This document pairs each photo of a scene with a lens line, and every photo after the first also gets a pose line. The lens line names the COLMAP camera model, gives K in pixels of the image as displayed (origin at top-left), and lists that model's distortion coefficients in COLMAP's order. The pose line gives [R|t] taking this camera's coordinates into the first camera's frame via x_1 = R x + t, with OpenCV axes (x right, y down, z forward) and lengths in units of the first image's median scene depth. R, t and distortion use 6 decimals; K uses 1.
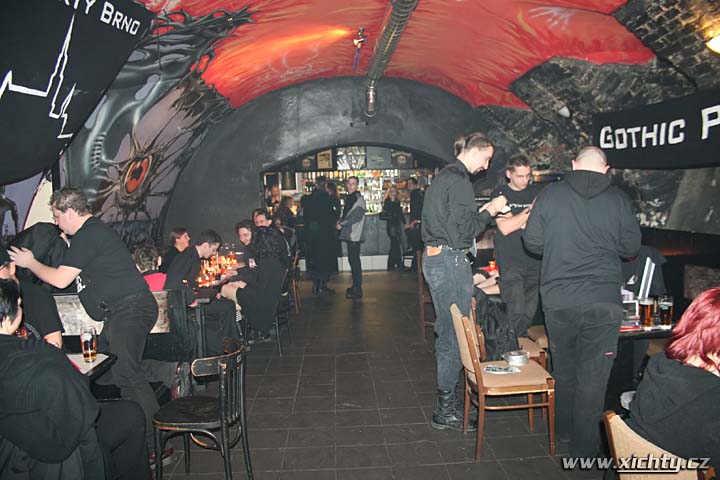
lens RADIAL K [[587.4, 0, 360.2], [0, 587.4, 240.1], [0, 0, 1]] dist [-0.008835, -0.001737]
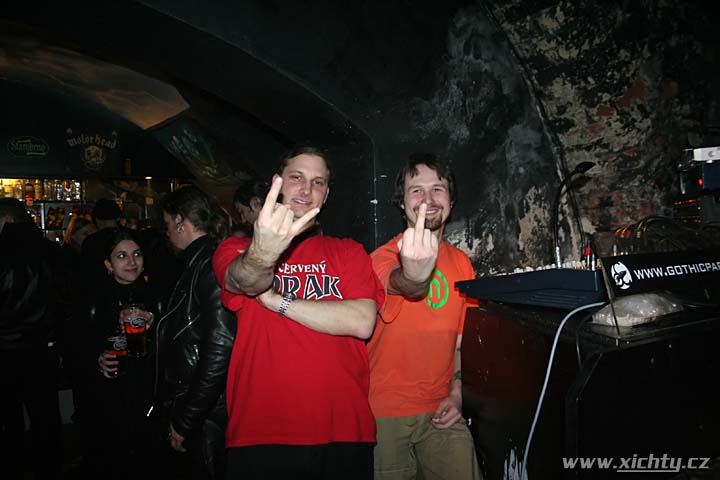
lens RADIAL K [[587.4, 0, 361.2], [0, 587.4, 239.1], [0, 0, 1]] dist [-0.008835, -0.001737]
pose [[0.868942, 0.002163, 0.494909, 0.035156], [0.034365, 0.997313, -0.064695, -0.051280], [-0.493719, 0.073224, 0.866533, 0.647206]]
